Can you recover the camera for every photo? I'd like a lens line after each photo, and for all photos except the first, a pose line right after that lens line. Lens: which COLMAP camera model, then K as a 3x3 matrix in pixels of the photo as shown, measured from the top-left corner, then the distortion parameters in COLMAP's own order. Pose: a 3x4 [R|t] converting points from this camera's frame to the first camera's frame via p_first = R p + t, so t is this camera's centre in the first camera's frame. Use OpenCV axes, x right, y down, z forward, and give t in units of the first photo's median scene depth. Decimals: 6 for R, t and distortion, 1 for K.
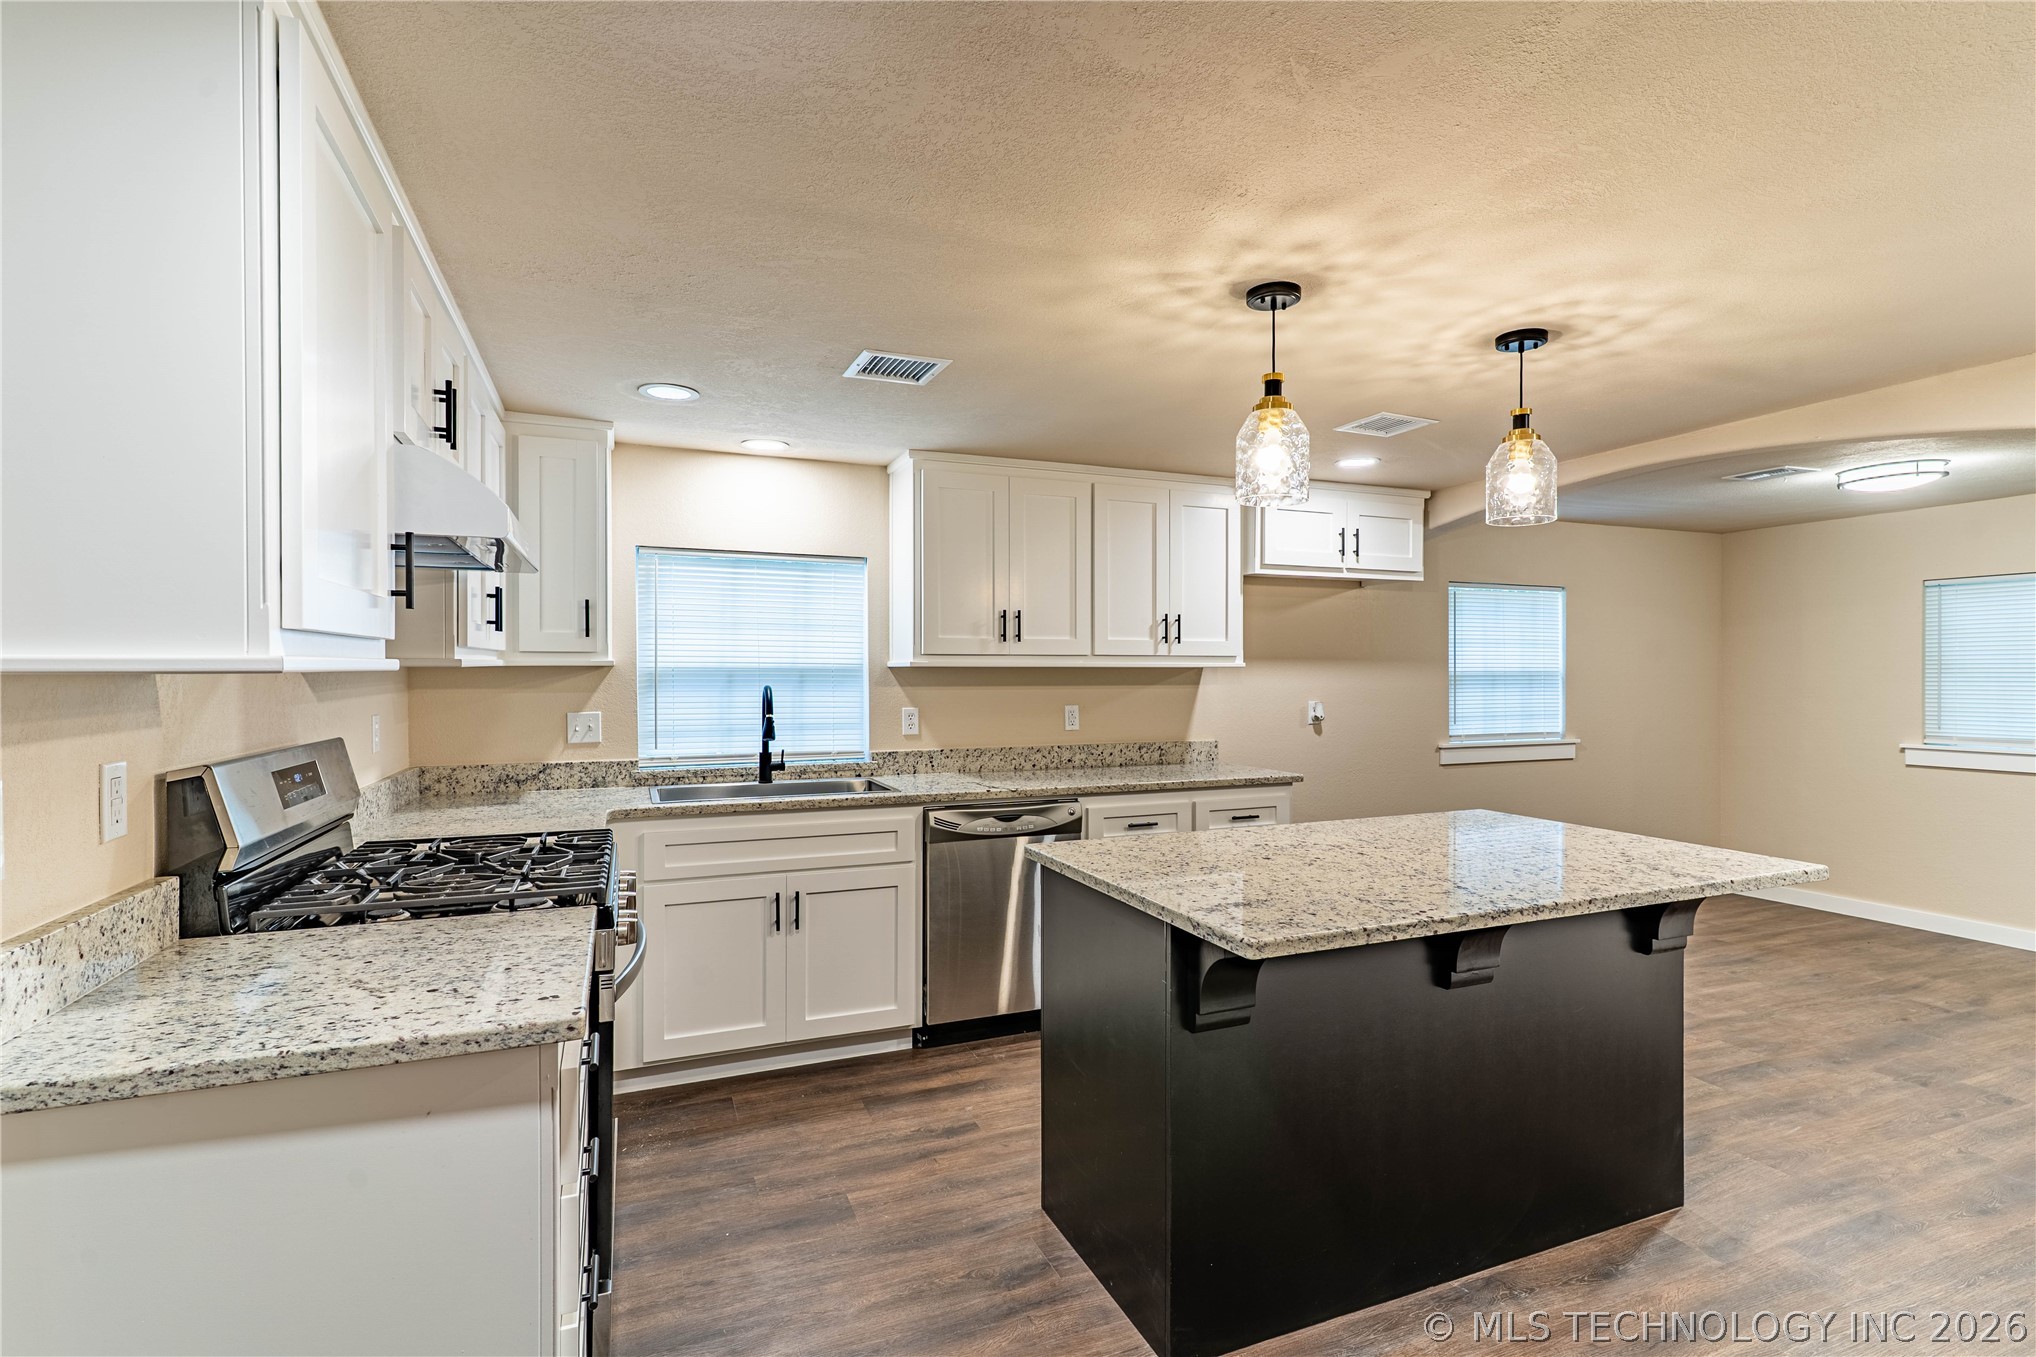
lens RADIAL K [[978.7, 0, 1024.7], [0, 978.7, 675.0], [0, 0, 1]] dist [0.010187, -0.001611]
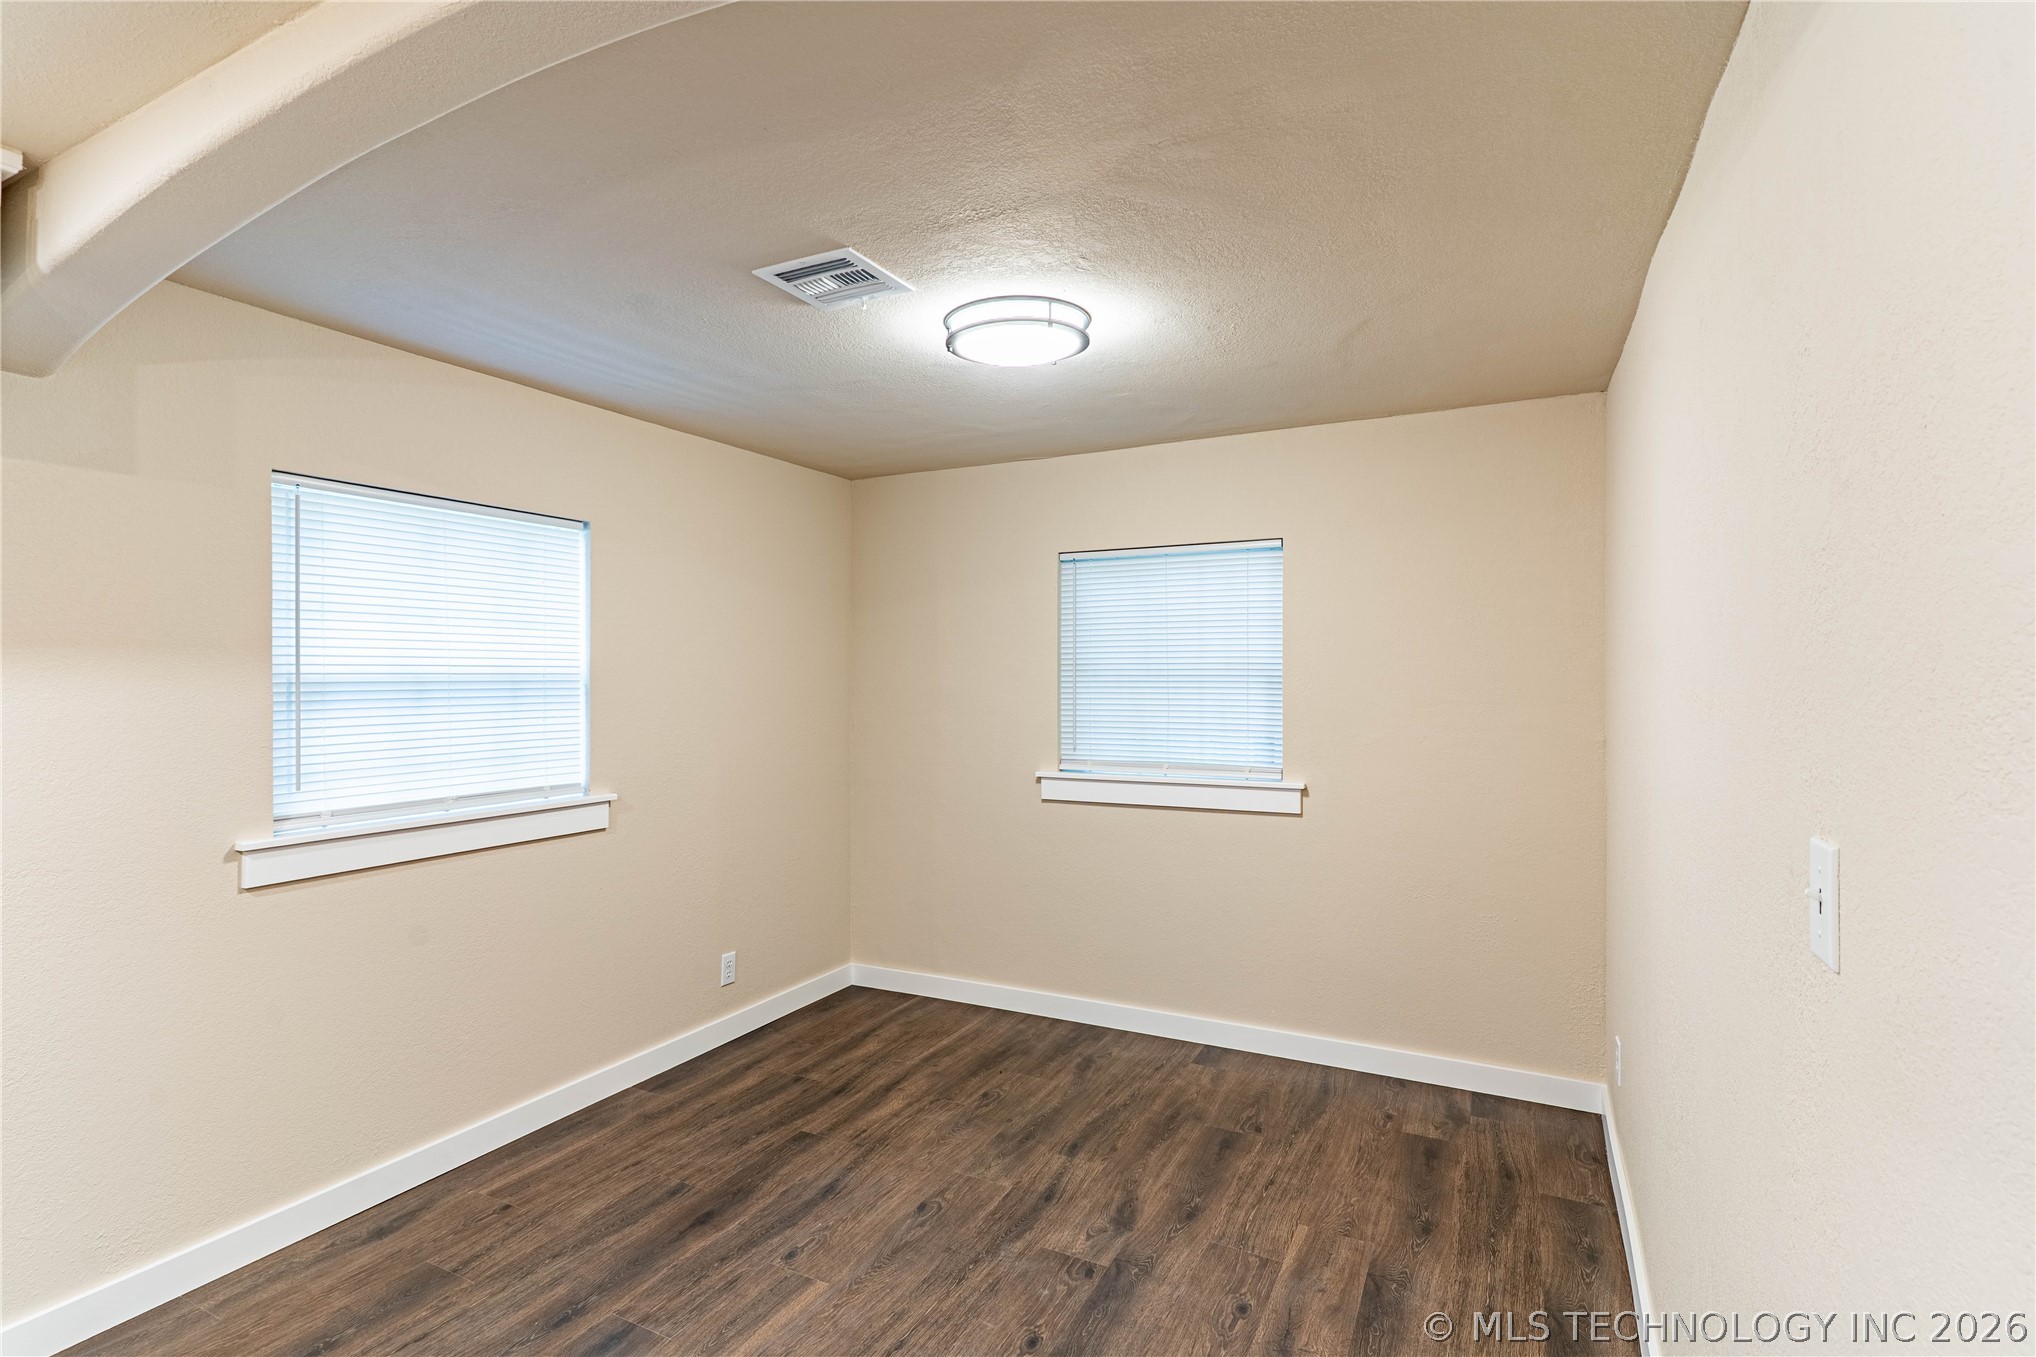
lens RADIAL K [[978.7, 0, 1018.6], [0, 978.7, 676.5], [0, 0, 1]] dist [0.010187, -0.001611]
pose [[0.766840, 0.000155, 0.641838, 0.430252], [0.001642, 0.999996, -0.002204, -0.000872], [-0.641836, 0.002744, 0.766837, 0.470851]]
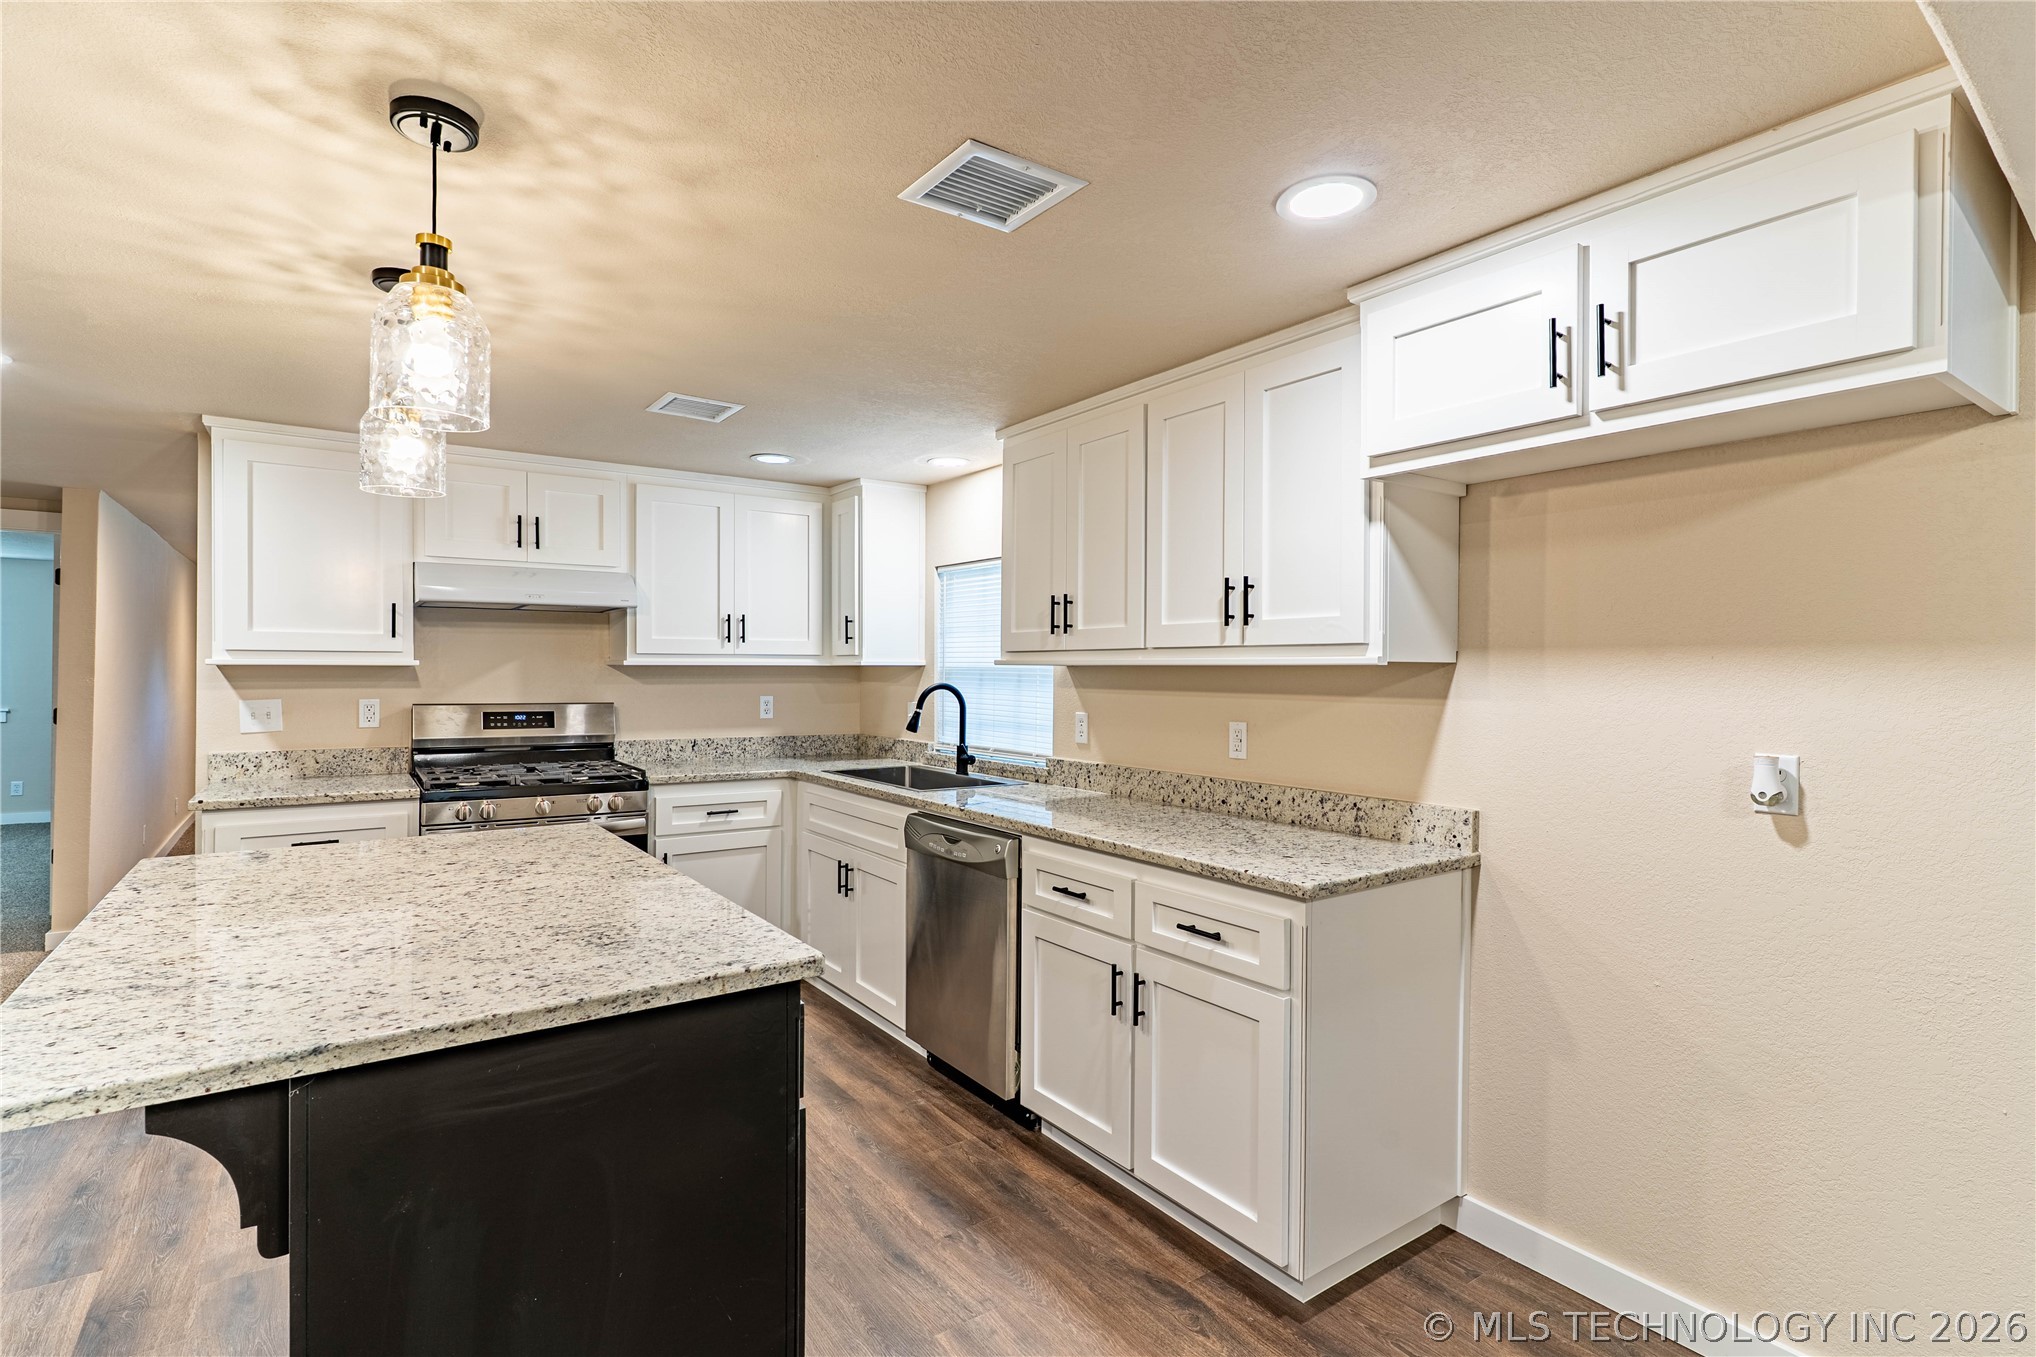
lens RADIAL K [[978.7, 0, 1013.0], [0, 978.7, 678.1], [0, 0, 1]] dist [0.010187, -0.001611]
pose [[0.207349, 0.009316, -0.978223, 0.752948], [-0.009116, 0.999930, 0.007591, -0.003457], [0.978224, 0.007344, 0.207420, 0.781780]]
